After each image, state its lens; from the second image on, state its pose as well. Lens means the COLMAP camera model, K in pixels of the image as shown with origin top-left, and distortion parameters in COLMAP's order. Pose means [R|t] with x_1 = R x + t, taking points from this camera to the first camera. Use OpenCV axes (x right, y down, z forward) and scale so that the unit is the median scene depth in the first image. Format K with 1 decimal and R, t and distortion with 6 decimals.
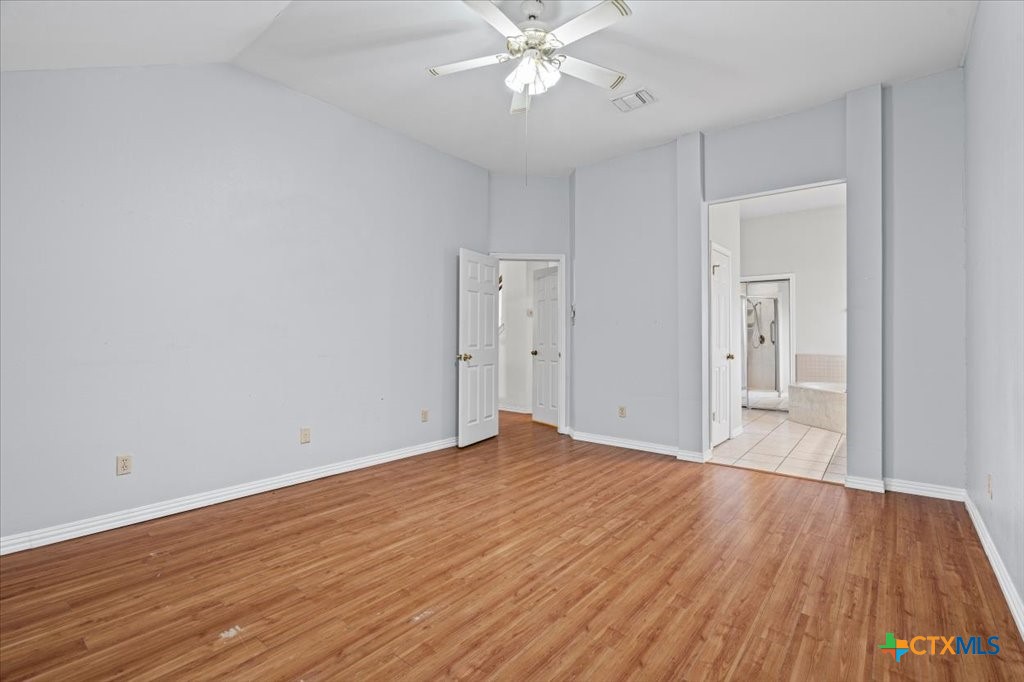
lens RADIAL K [[480.0, 0, 511.6], [0, 480.0, 336.3], [0, 0, 1]] dist [-0.002224, -0.000584]
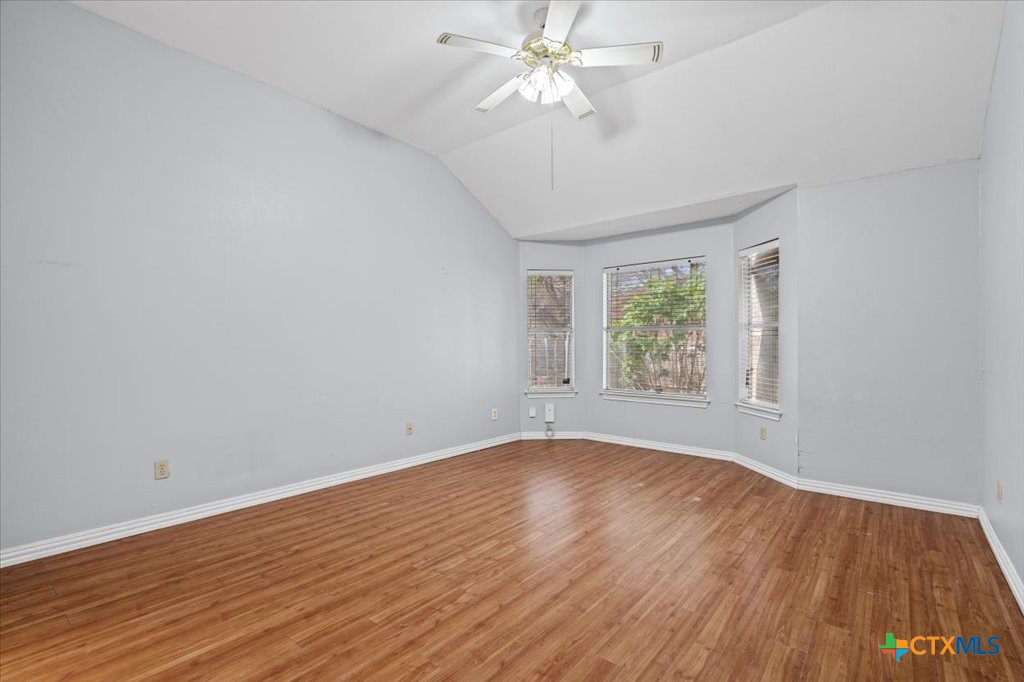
lens RADIAL K [[480.0, 0, 511.6], [0, 480.0, 336.3], [0, 0, 1]] dist [-0.002224, -0.000584]
pose [[-0.999972, -0.006533, 0.003606, 0.113189], [-0.006597, 0.999814, -0.018101, -0.002264], [-0.003487, -0.018125, -0.999830, 2.021801]]
